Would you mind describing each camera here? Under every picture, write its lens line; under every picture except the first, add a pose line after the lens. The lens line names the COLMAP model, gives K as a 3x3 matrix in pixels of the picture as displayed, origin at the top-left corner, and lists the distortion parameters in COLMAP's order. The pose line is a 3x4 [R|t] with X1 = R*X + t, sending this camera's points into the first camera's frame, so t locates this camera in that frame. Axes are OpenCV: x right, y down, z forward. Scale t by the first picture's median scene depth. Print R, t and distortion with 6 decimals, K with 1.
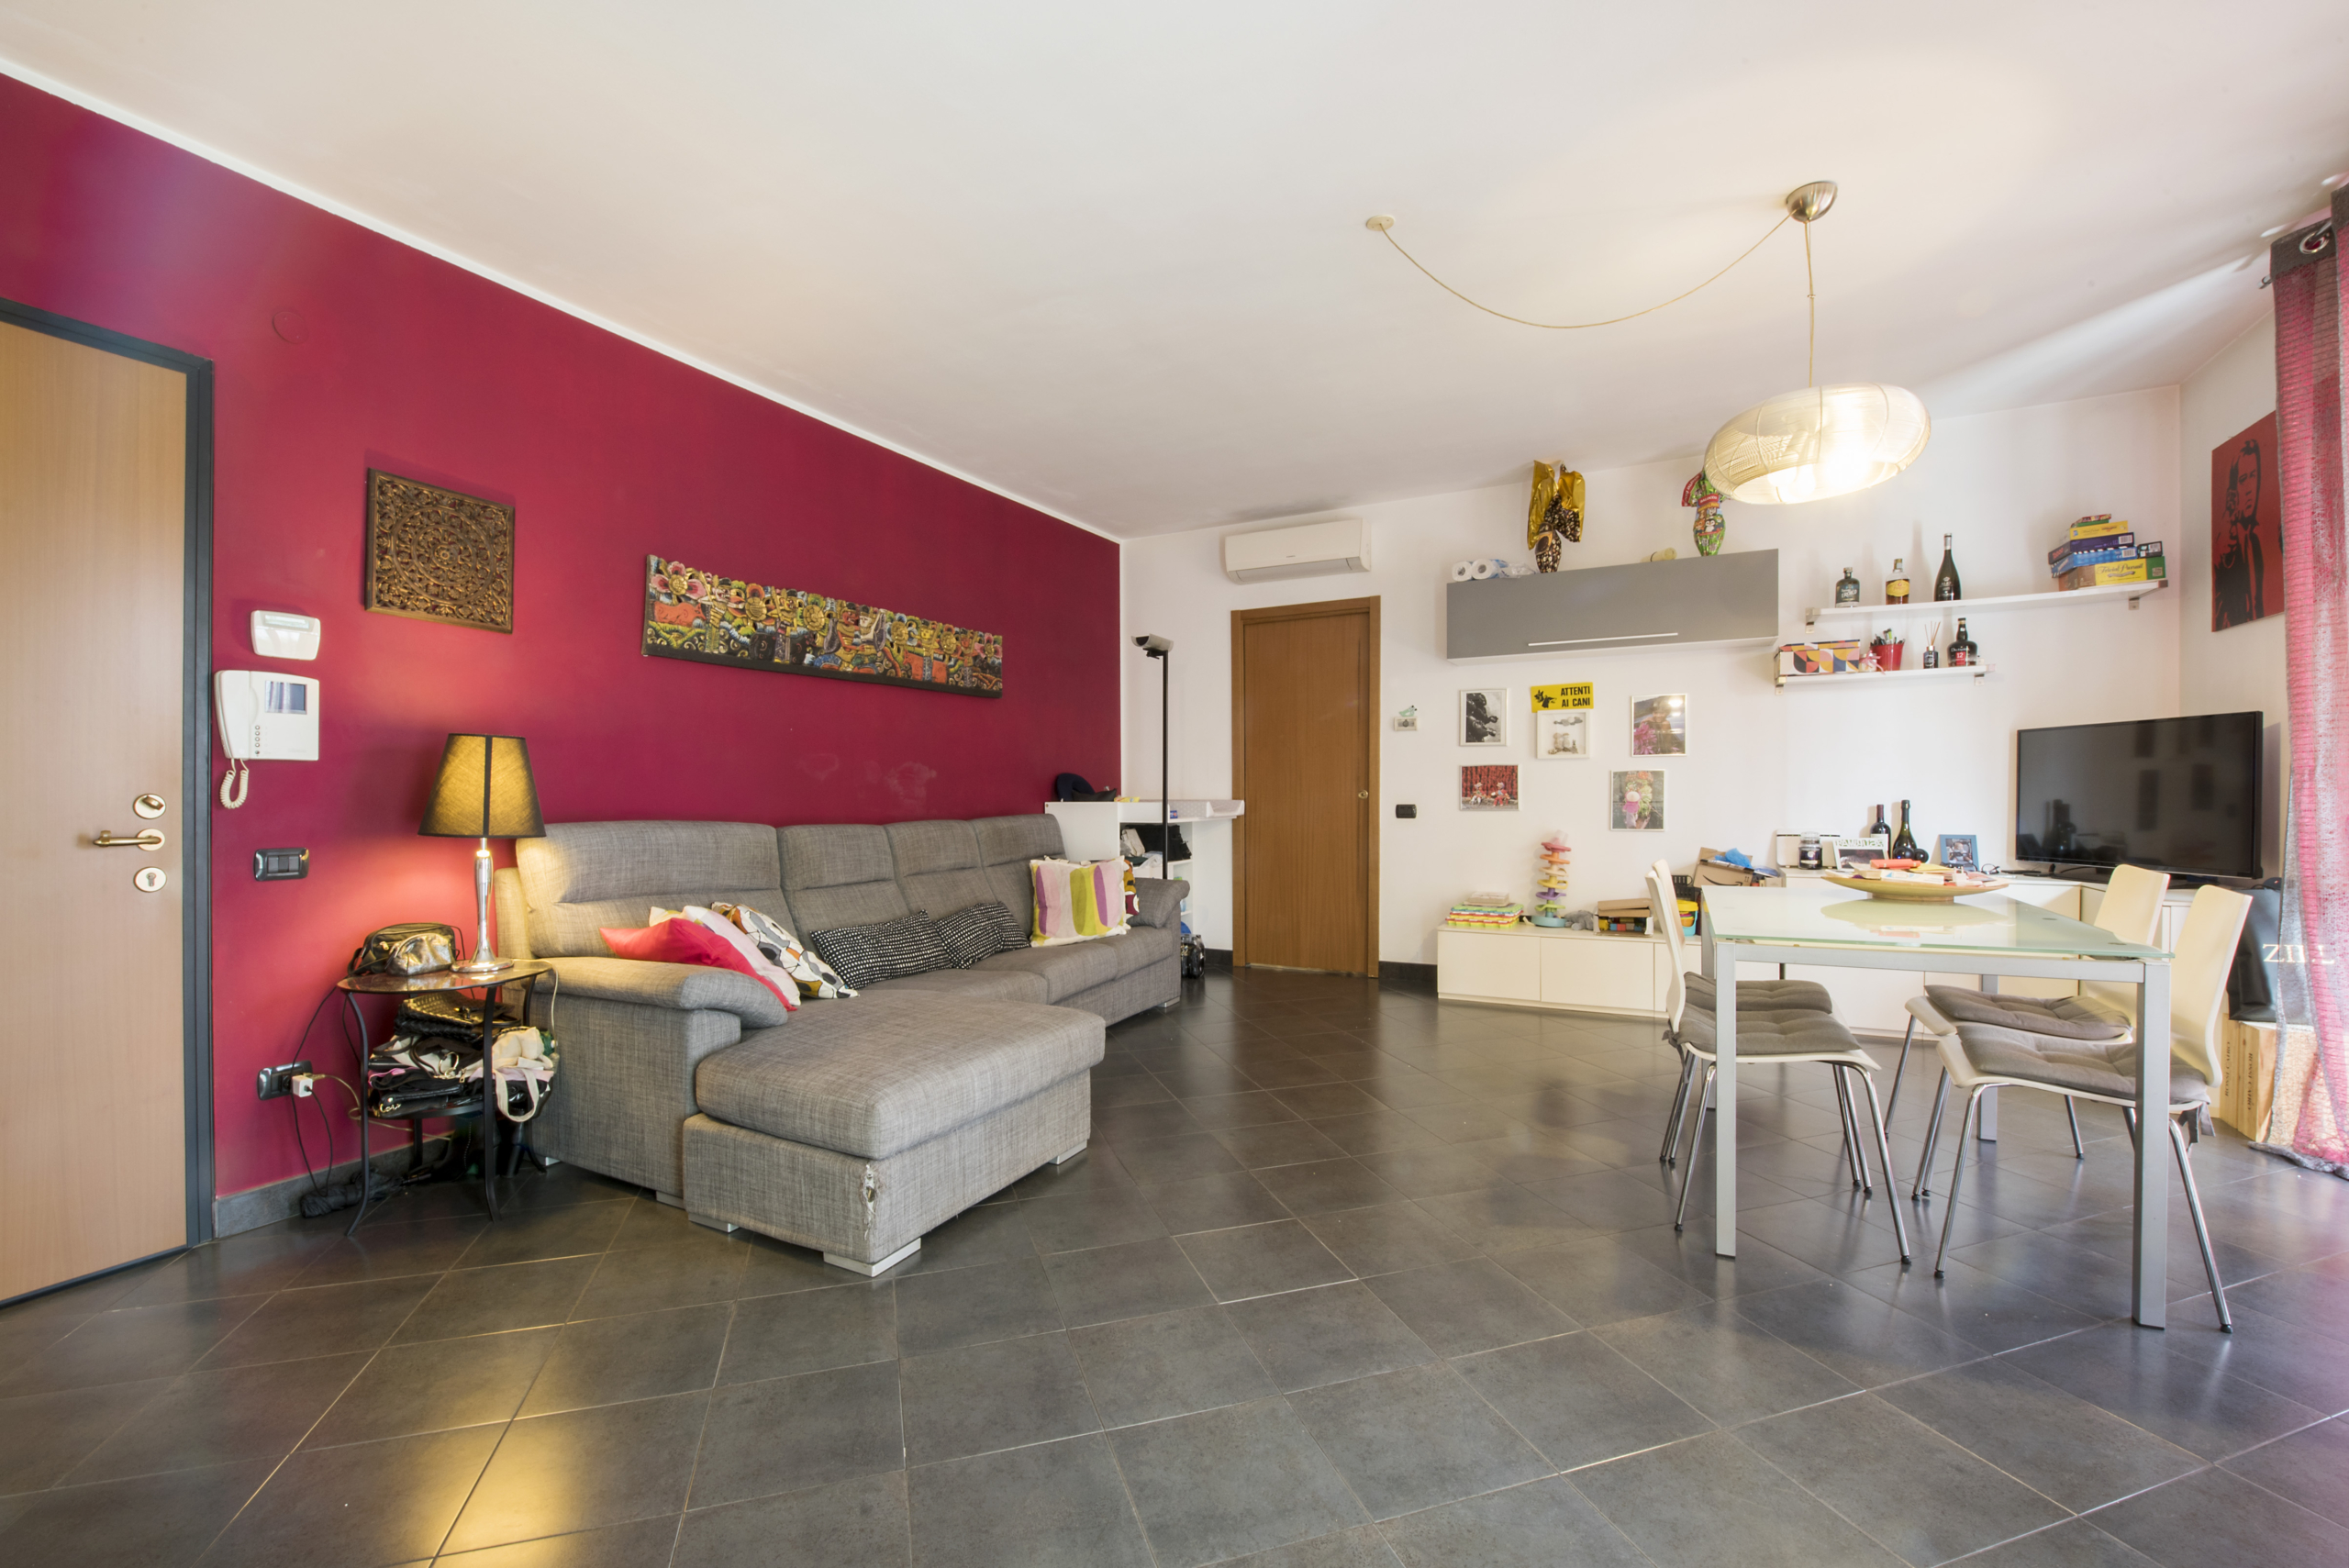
lens RADIAL K [[1009.1, 0, 1185.3], [0, 1009.1, 798.3], [0, 0, 1]] dist [0.067034, -0.016726]
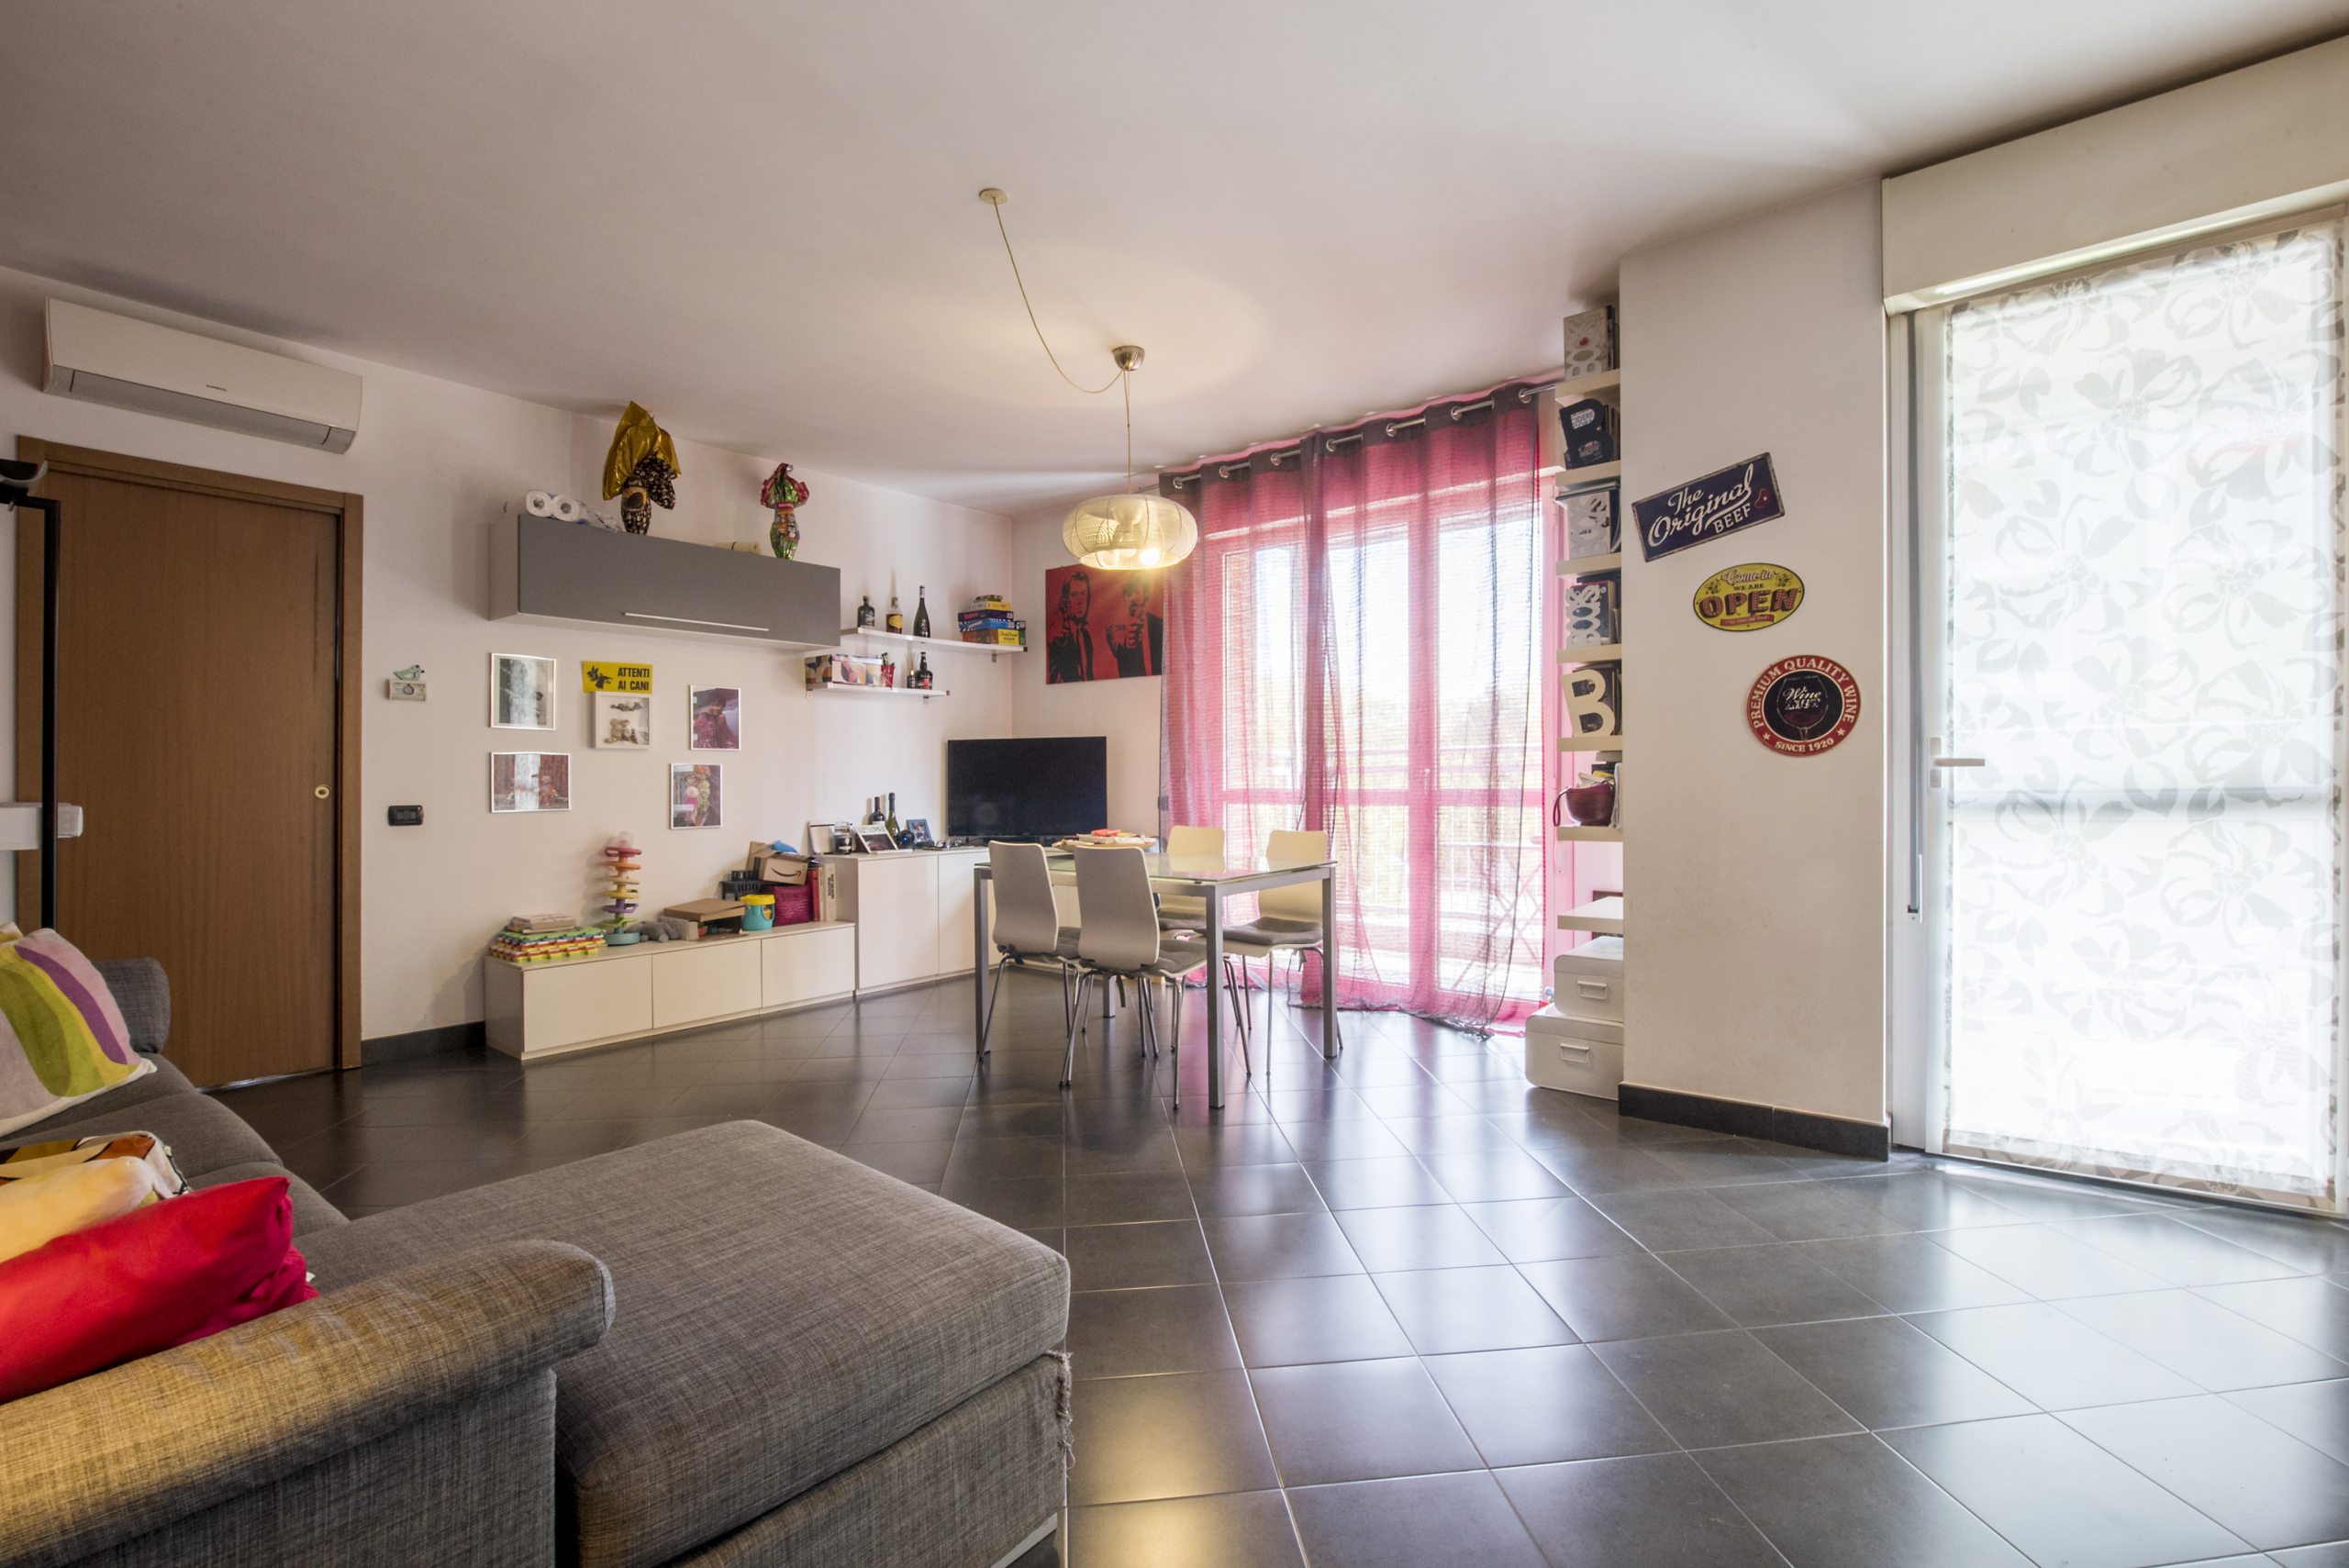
lens RADIAL K [[1089.8, 0, 1113.0], [0, 1089.8, 778.5], [0, 0, 1]] dist [0.031050, 0.000185]
pose [[0.254106, 0.007580, 0.967147, -0.472918], [0.014025, 0.999835, -0.011521, 0.003268], [-0.967075, 0.016492, 0.253958, 0.400283]]
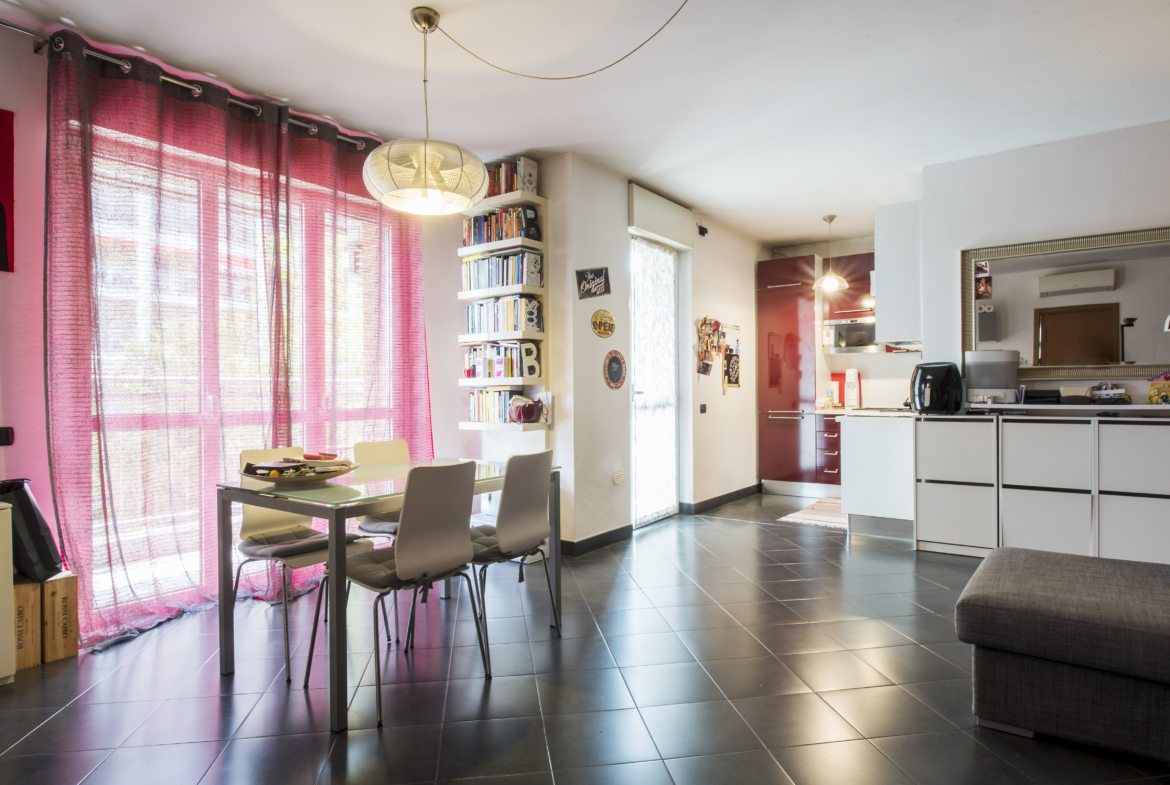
lens RADIAL K [[650.5, 0, 585.0], [0, 650.5, 392.5], [0, 0, 1]] dist [0.004574, -0.001253]
pose [[-0.987227, 0.015415, 0.158572, 0.121026], [0.017528, 0.999775, 0.011934, -0.018329], [-0.158353, 0.014562, -0.987275, 1.115728]]
